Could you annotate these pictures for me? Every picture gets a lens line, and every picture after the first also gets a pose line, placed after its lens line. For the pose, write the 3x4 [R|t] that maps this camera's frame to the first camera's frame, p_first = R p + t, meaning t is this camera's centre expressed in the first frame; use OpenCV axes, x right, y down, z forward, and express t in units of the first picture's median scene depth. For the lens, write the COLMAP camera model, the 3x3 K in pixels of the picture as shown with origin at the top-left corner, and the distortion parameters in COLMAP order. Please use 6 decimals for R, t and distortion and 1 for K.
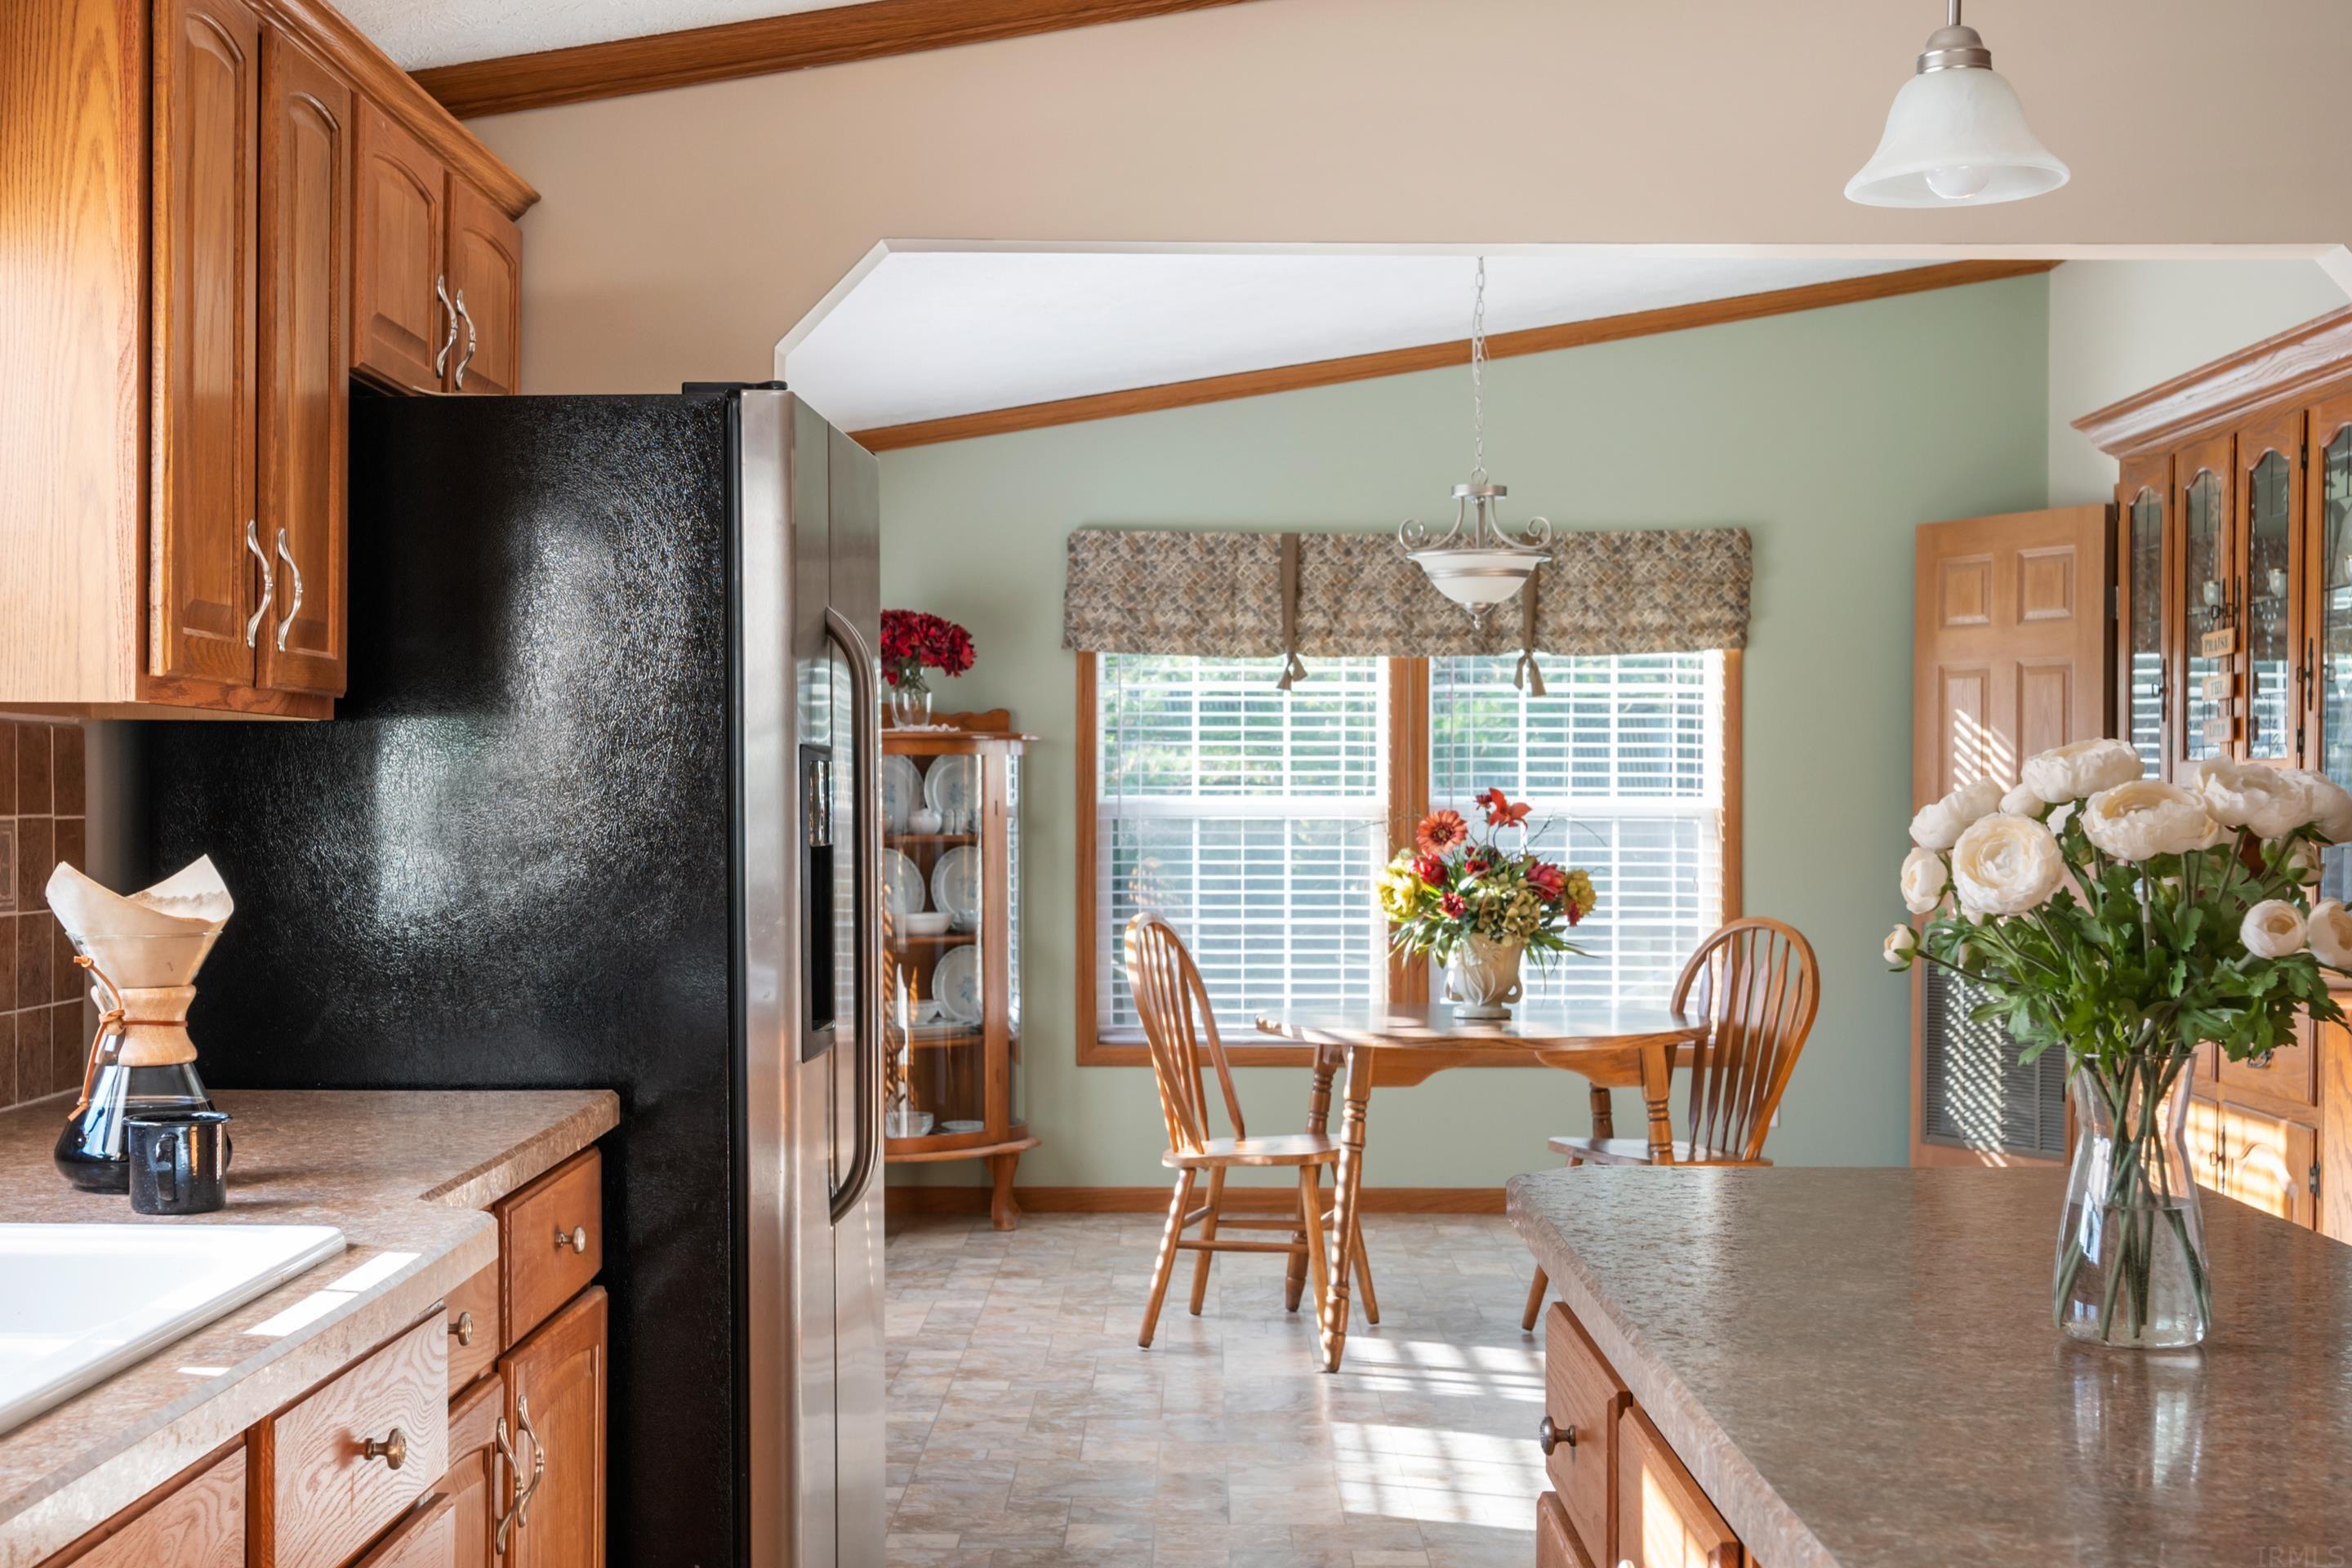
lens RADIAL K [[3061.8, 0, 1145.5], [0, 3061.8, 827.5], [0, 0, 1]] dist [-0.023847, 0.000000]
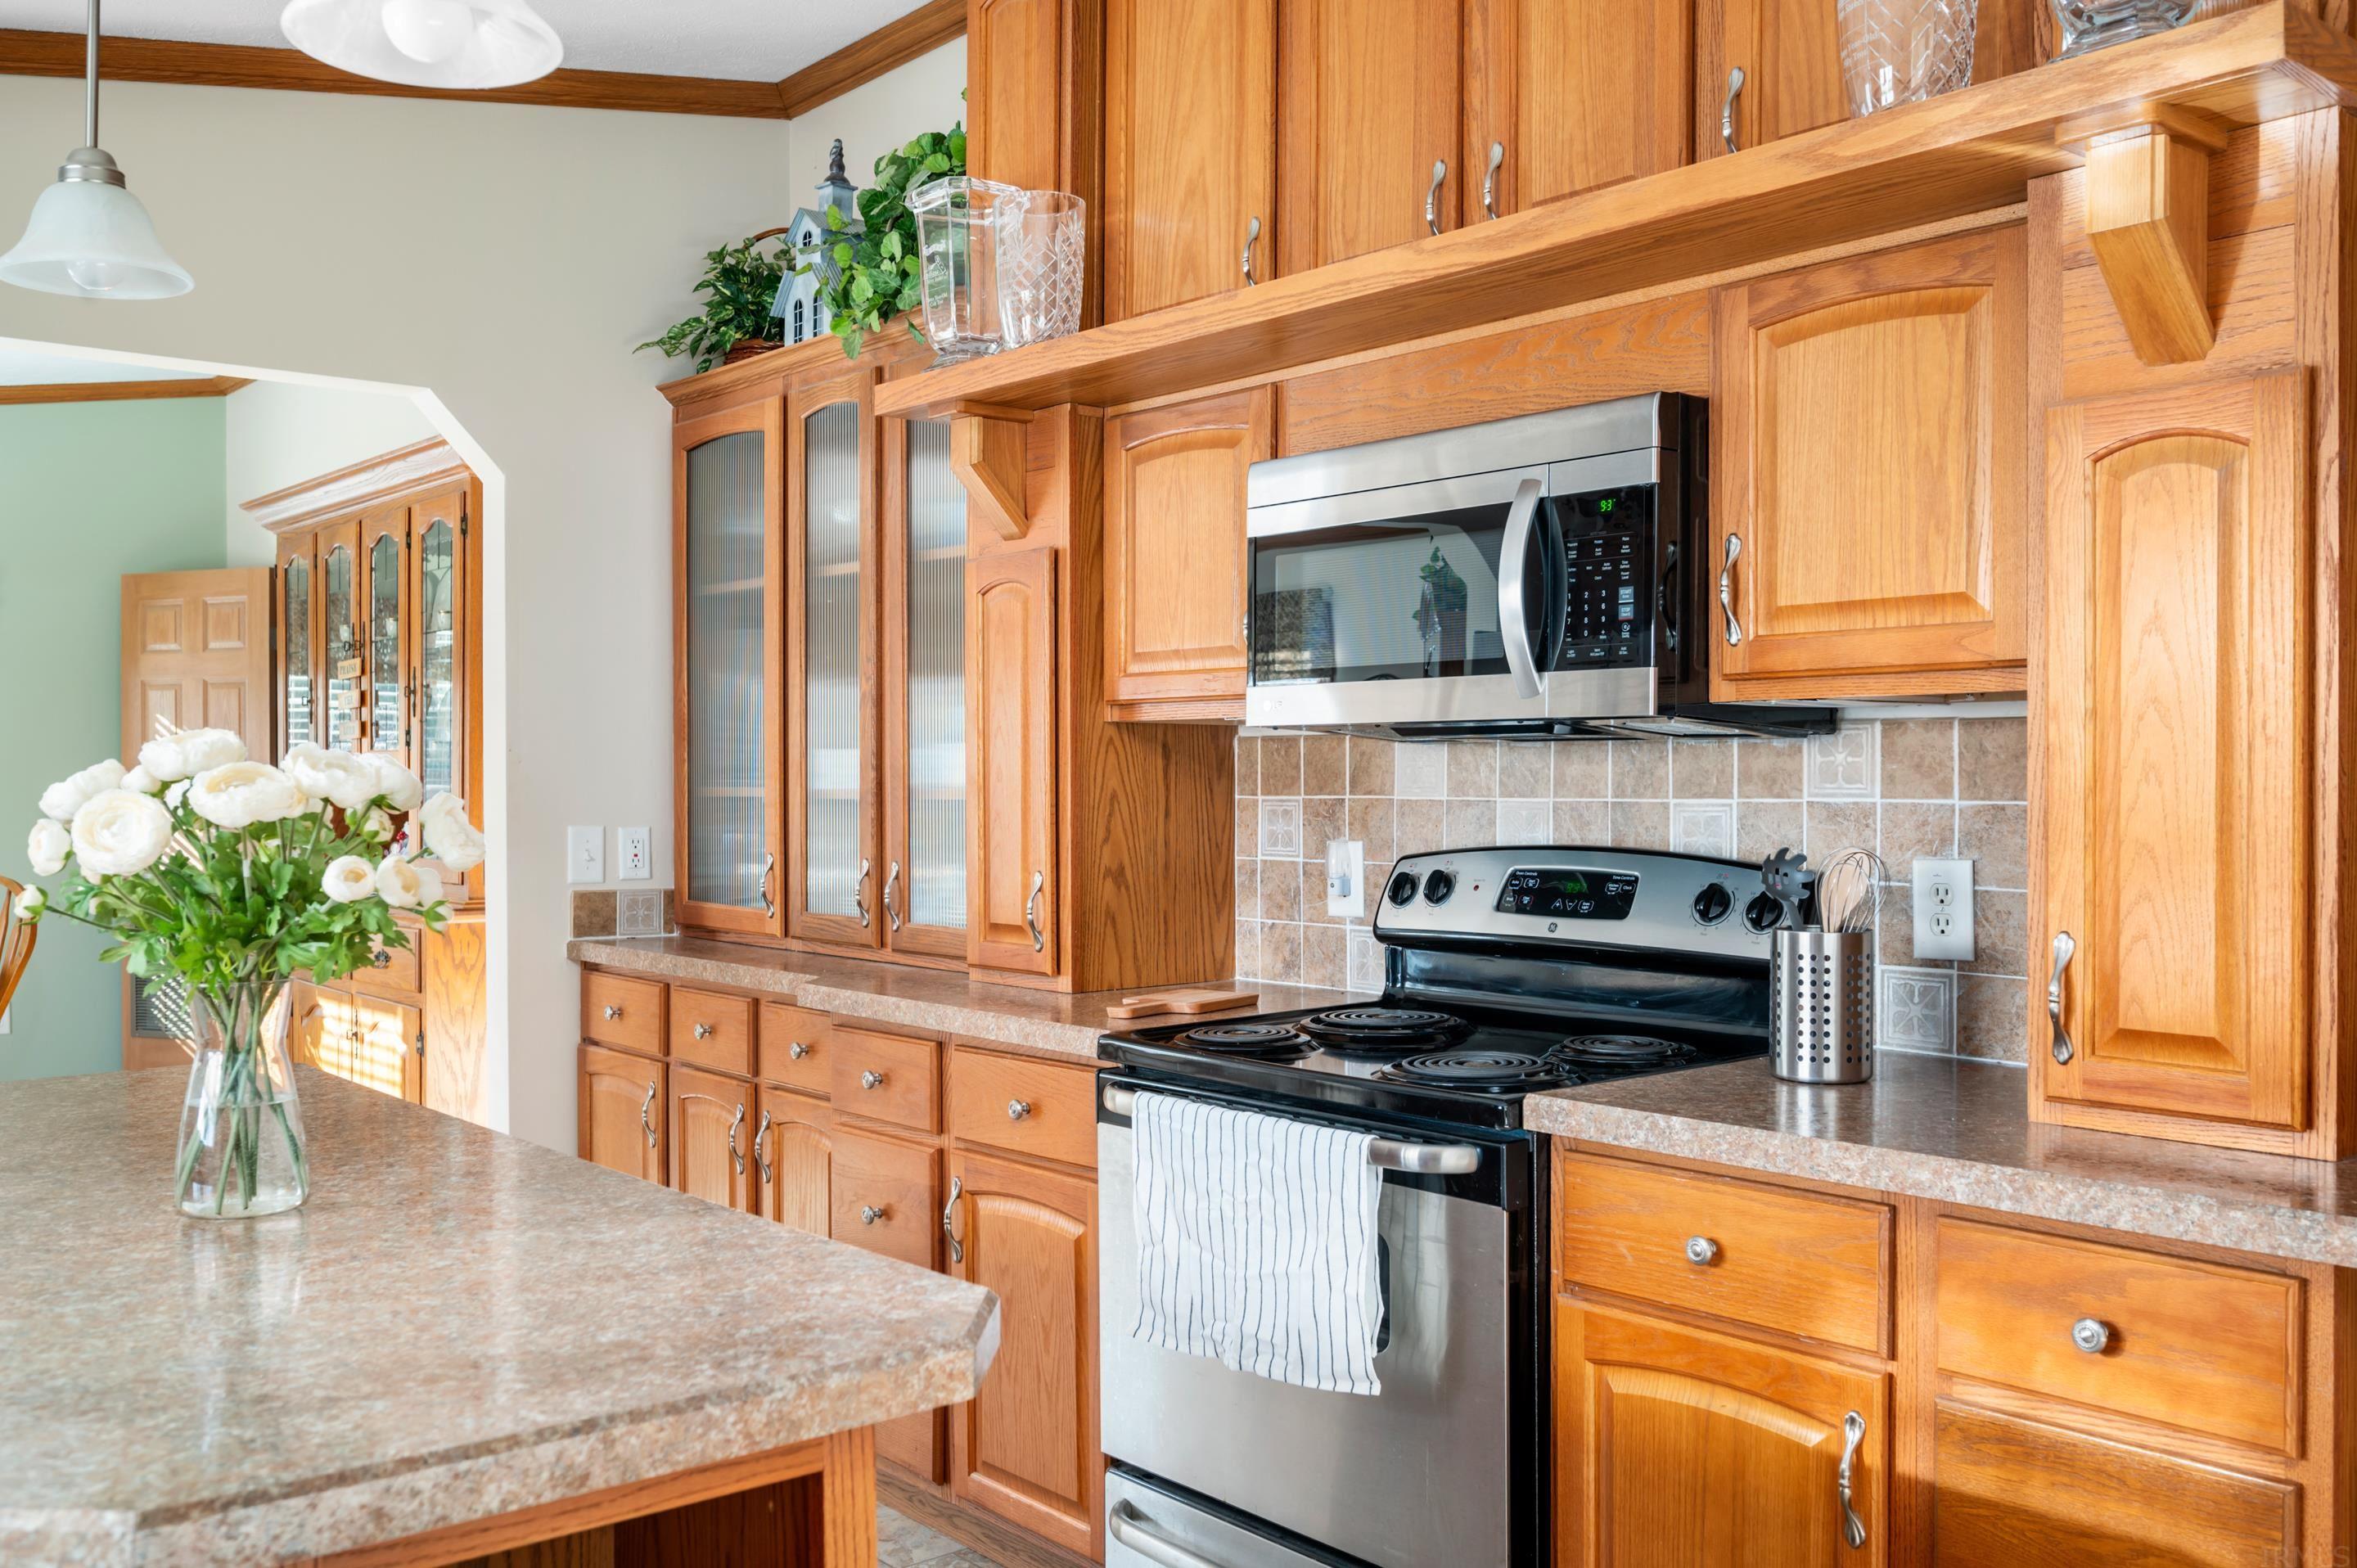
lens RADIAL K [[2036.7, 0, 1179.0], [0, 2036.7, 793.8], [0, 0, 1]] dist [0.005285, 0.010082]
pose [[0.753990, -0.007854, 0.656839, 0.022859], [0.009449, 0.999955, 0.001110, -0.000013], [-0.656818, 0.005370, 0.754030, 0.041404]]
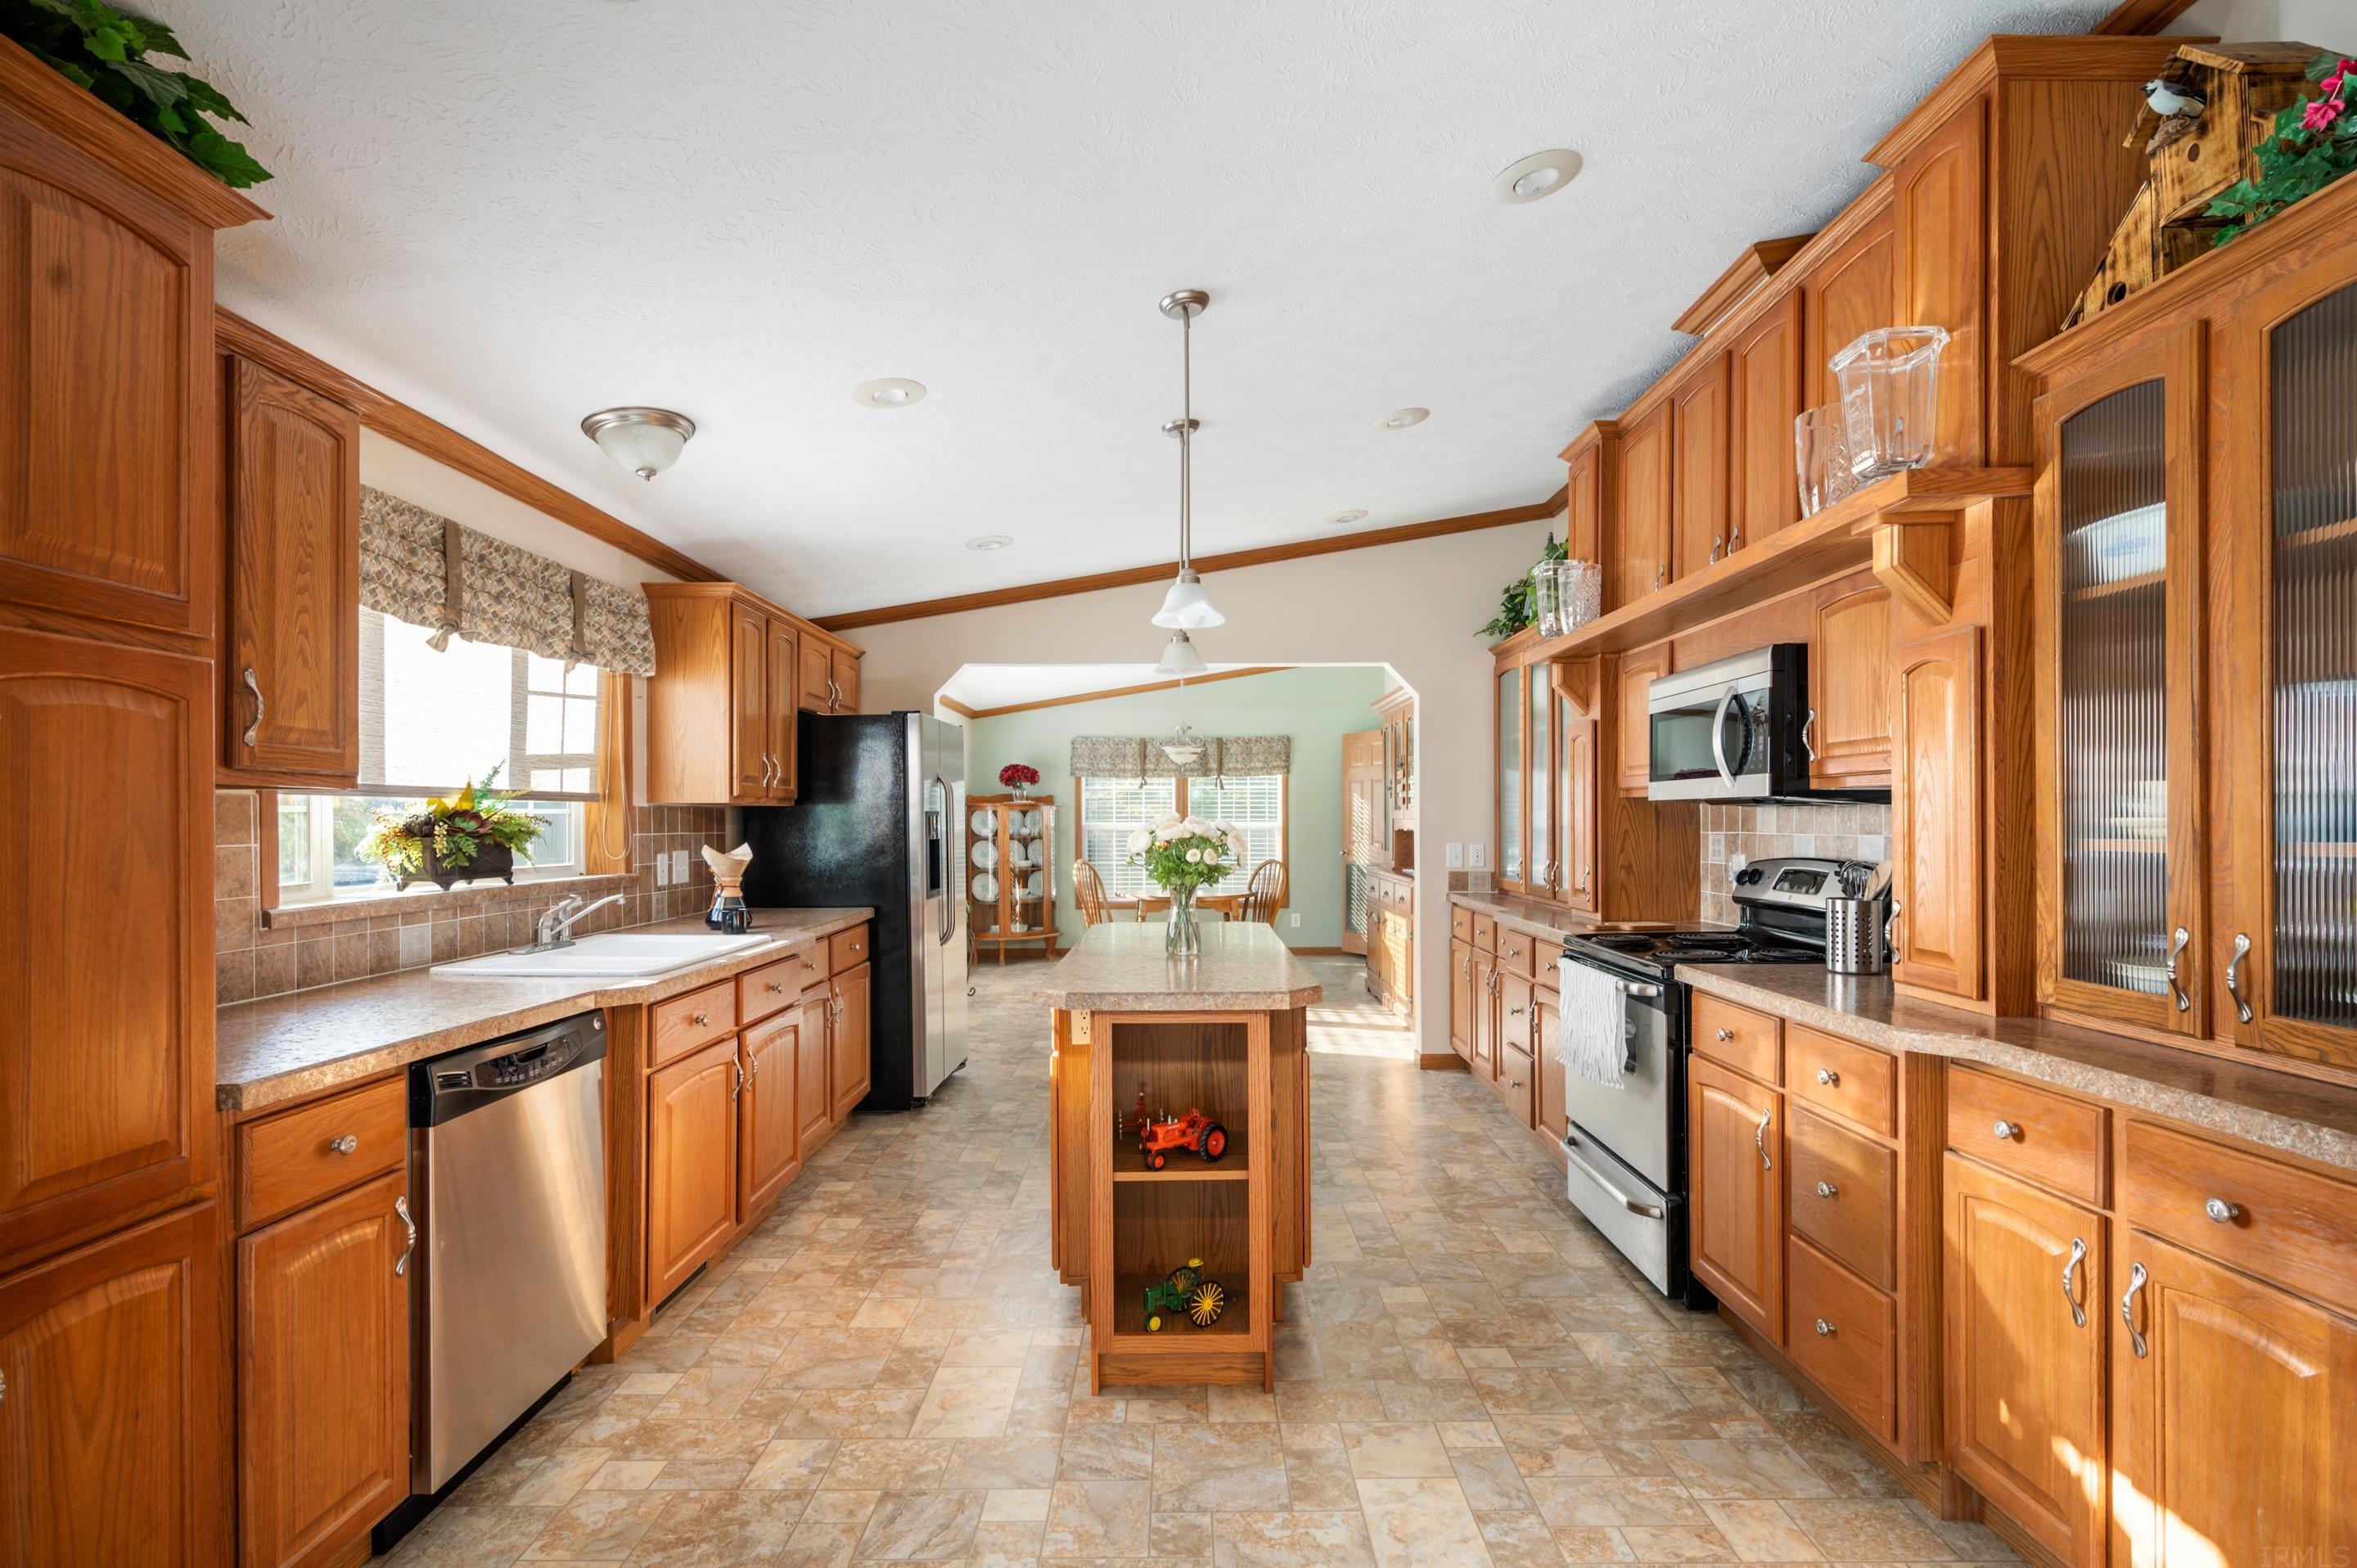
lens RADIAL K [[1095.1, 0, 1172.4], [0, 1095.1, 815.2], [0, 0, 1]] dist [0.000673, -0.000053]
pose [[0.999931, -0.005747, 0.010291, 0.103350], [0.005906, 0.999862, -0.015496, -0.000439], [-0.010201, 0.015555, 0.999827, -0.183553]]
